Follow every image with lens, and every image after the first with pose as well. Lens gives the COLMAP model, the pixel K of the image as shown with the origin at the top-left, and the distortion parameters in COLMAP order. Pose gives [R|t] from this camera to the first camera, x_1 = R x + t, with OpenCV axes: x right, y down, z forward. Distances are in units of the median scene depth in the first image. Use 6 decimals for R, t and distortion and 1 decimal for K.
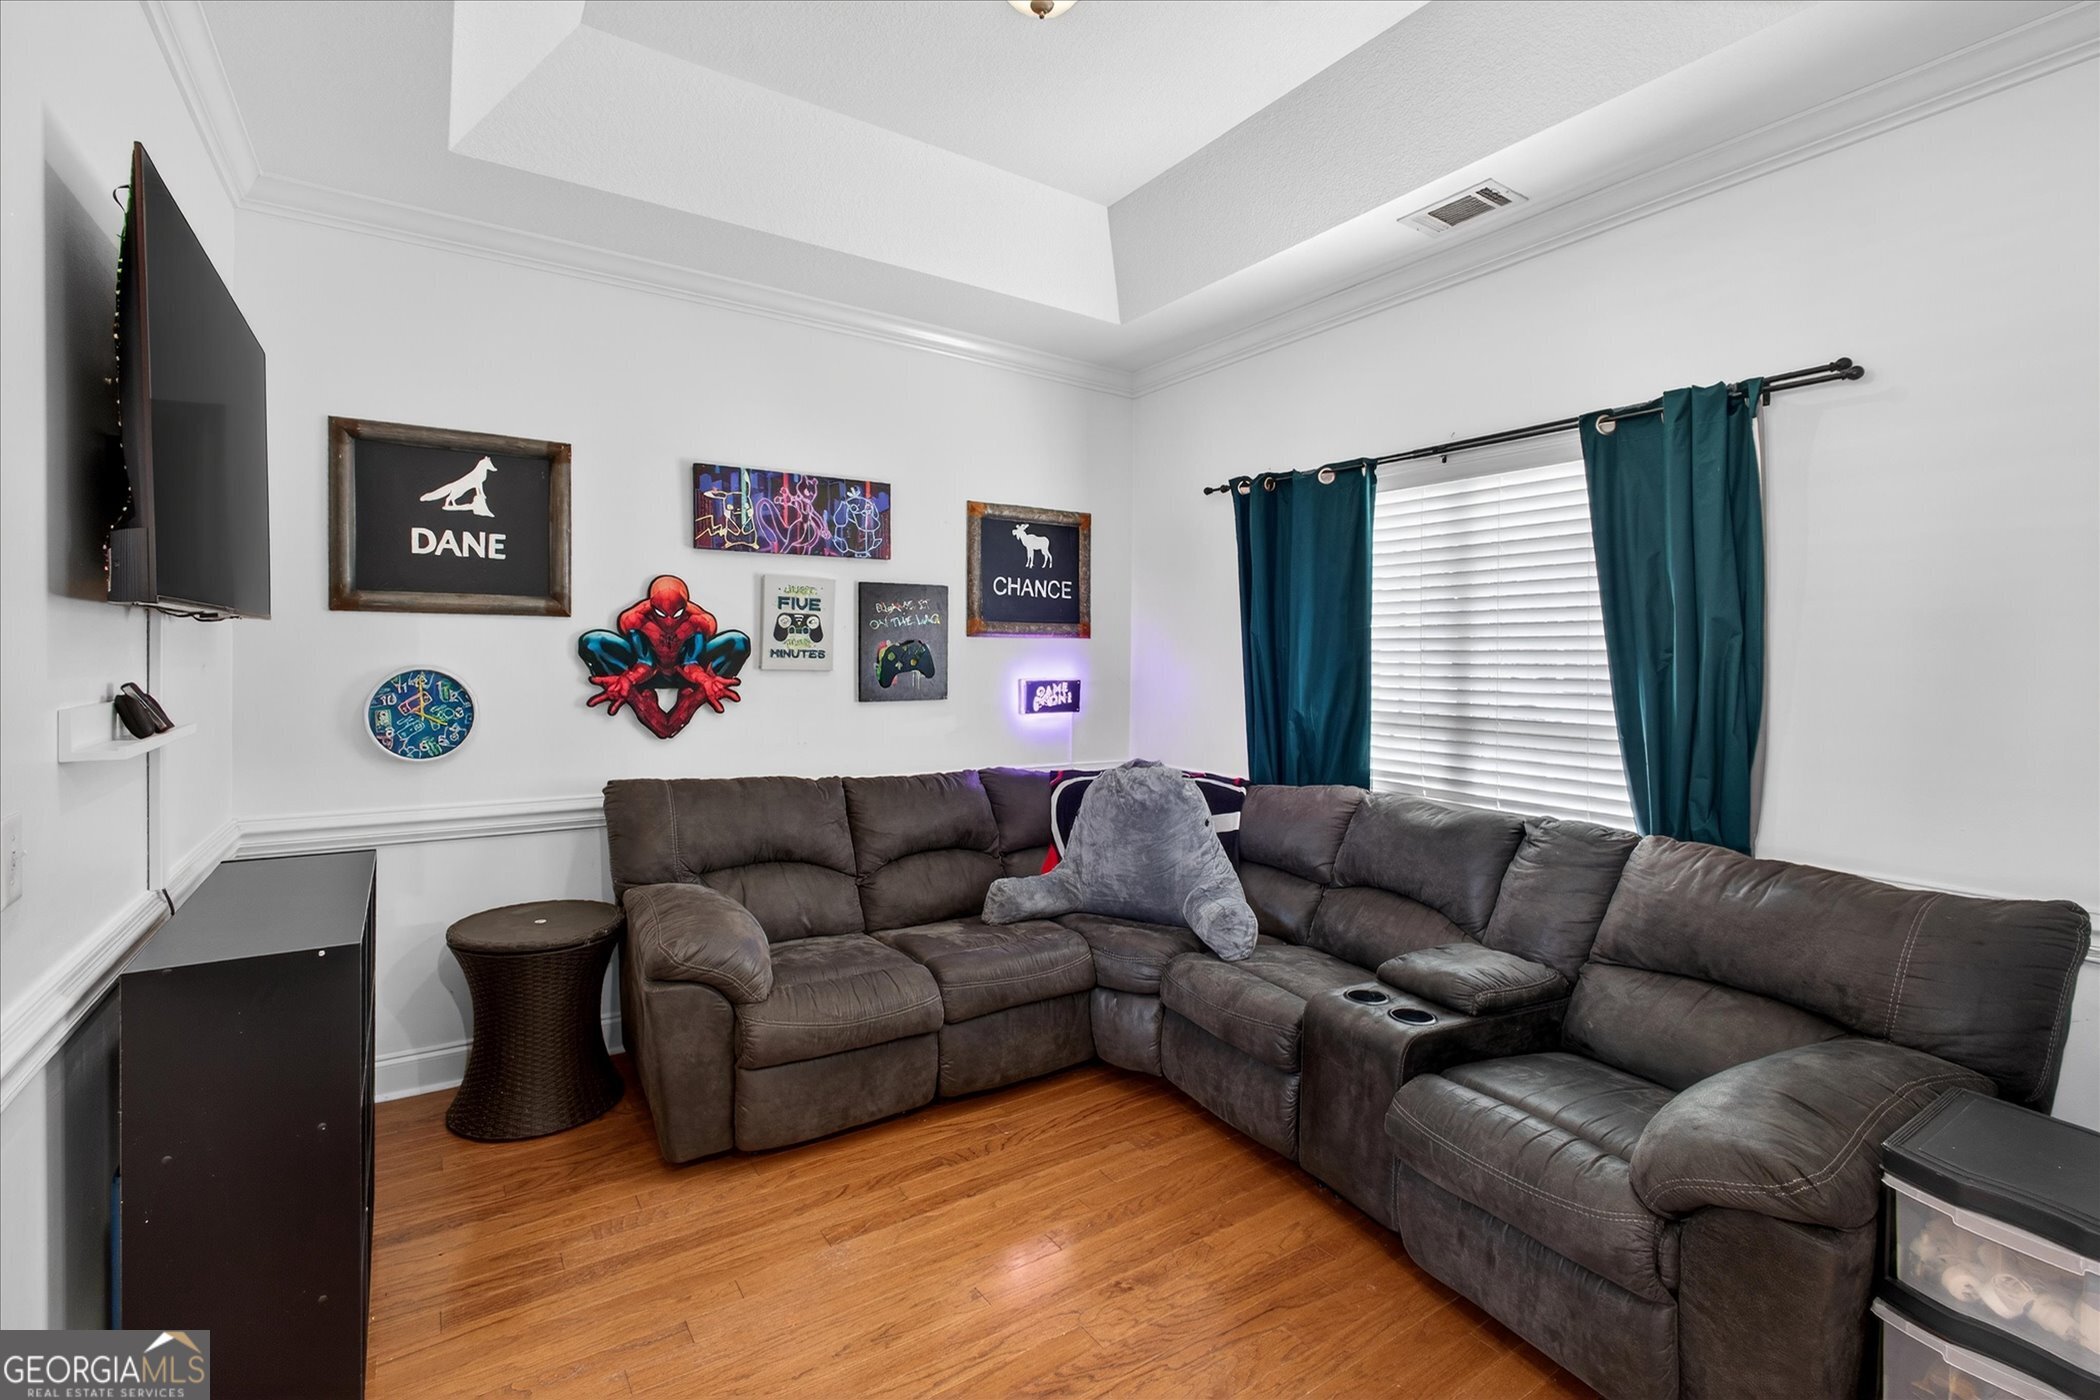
lens RADIAL K [[922.0, 0, 1022.9], [0, 922.0, 661.3], [0, 0, 1]] dist [-0.009624, 0.004090]
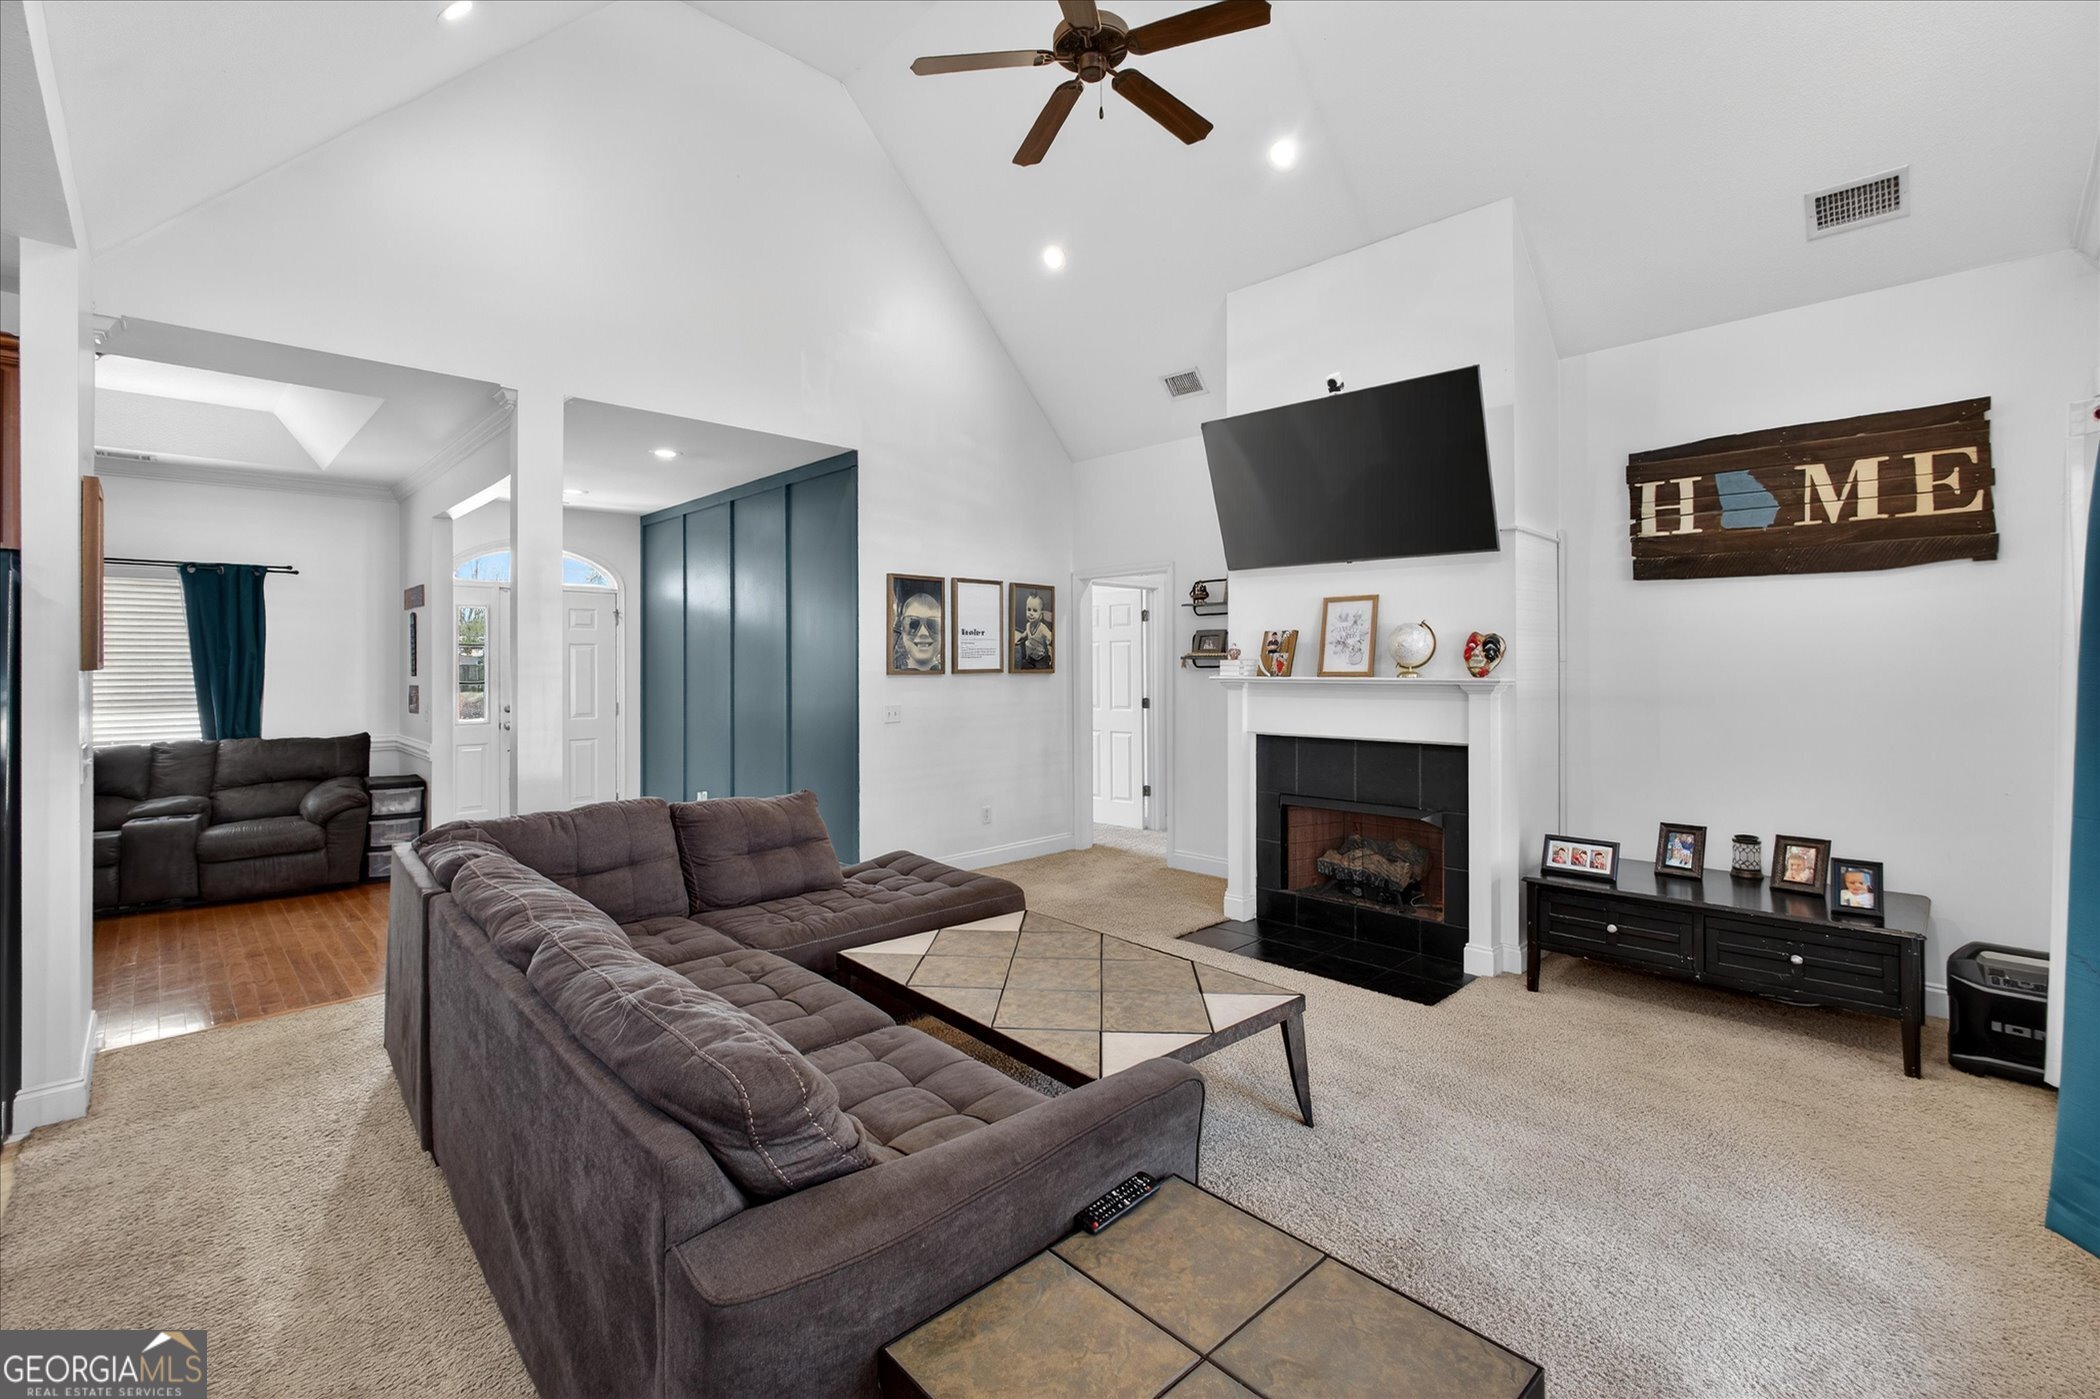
lens RADIAL K [[922.0, 0, 1035.2], [0, 922.0, 657.8], [0, 0, 1]] dist [-0.009624, 0.004090]
pose [[-0.197140, -0.000938, 0.980375, -1.737236], [0.011518, 0.999928, 0.003273, -0.012971], [-0.980308, 0.011937, -0.197115, -0.534570]]
